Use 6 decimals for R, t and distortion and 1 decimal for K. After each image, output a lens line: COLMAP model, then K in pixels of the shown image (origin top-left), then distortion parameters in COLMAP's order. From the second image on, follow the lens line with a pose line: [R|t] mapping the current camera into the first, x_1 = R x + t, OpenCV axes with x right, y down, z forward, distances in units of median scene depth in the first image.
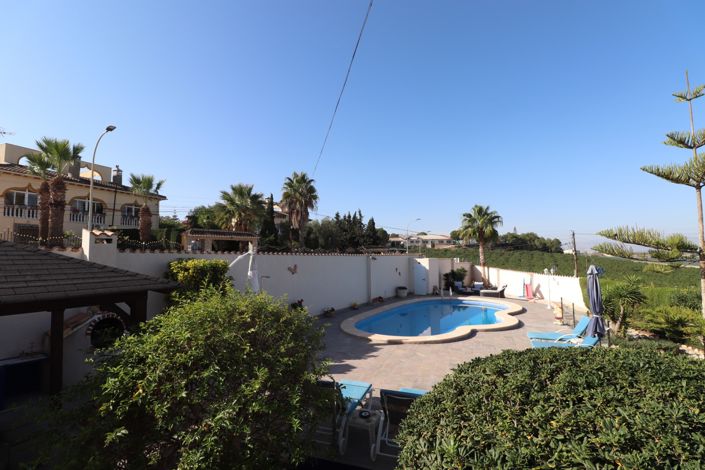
lens RADIAL K [[326.2, 0, 355.4], [0, 326.2, 235.4], [0, 0, 1]] dist [-0.000328, -0.015102]
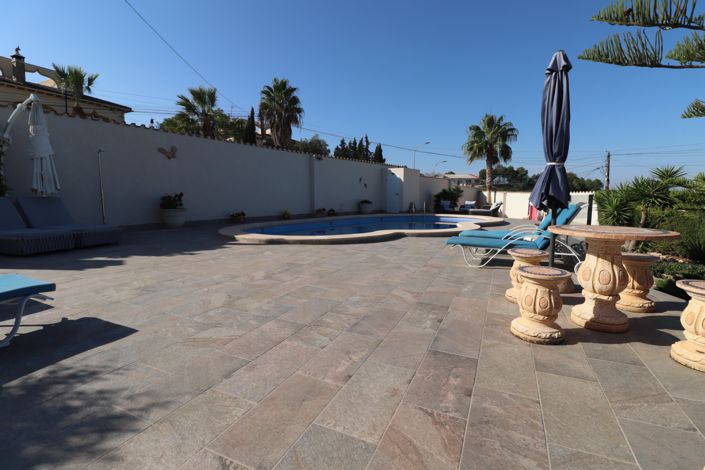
lens RADIAL K [[326.2, 0, 355.4], [0, 326.2, 235.4], [0, 0, 1]] dist [-0.000328, -0.015102]
pose [[0.996168, 0.024663, -0.083914, 0.118925], [-0.009520, 0.984295, 0.176277, 0.063597], [0.086944, -0.174803, 0.980757, 0.118940]]
